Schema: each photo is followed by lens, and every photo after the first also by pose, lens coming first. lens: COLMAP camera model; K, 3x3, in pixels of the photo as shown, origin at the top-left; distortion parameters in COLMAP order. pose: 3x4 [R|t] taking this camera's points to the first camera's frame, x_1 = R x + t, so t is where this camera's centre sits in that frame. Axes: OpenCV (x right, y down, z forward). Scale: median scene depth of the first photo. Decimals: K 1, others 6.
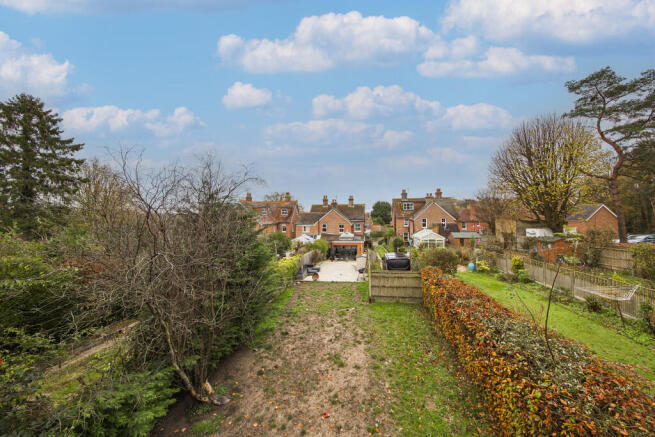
lens RADIAL K [[228.3, 0, 327.9], [0, 228.3, 217.6], [0, 0, 1]] dist [-0.001321, -0.000121]
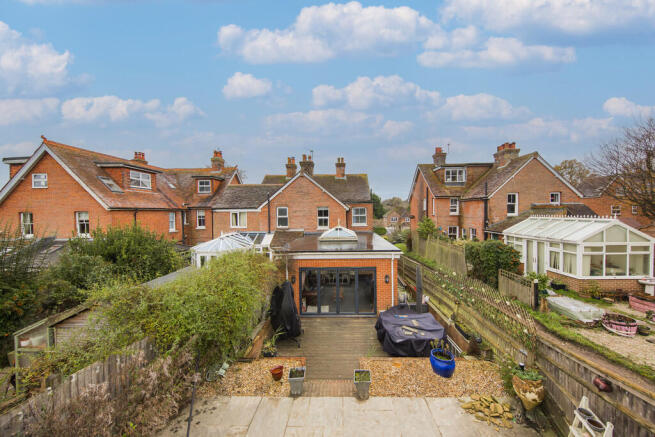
lens RADIAL K [[228.3, 0, 328.2], [0, 228.3, 217.6], [0, 0, 1]] dist [-0.001321, -0.000121]
pose [[0.995890, -0.004950, 0.090434, 0.029533], [0.003778, 0.999907, 0.013121, 0.040467], [-0.090490, -0.012726, 0.995816, 0.562890]]
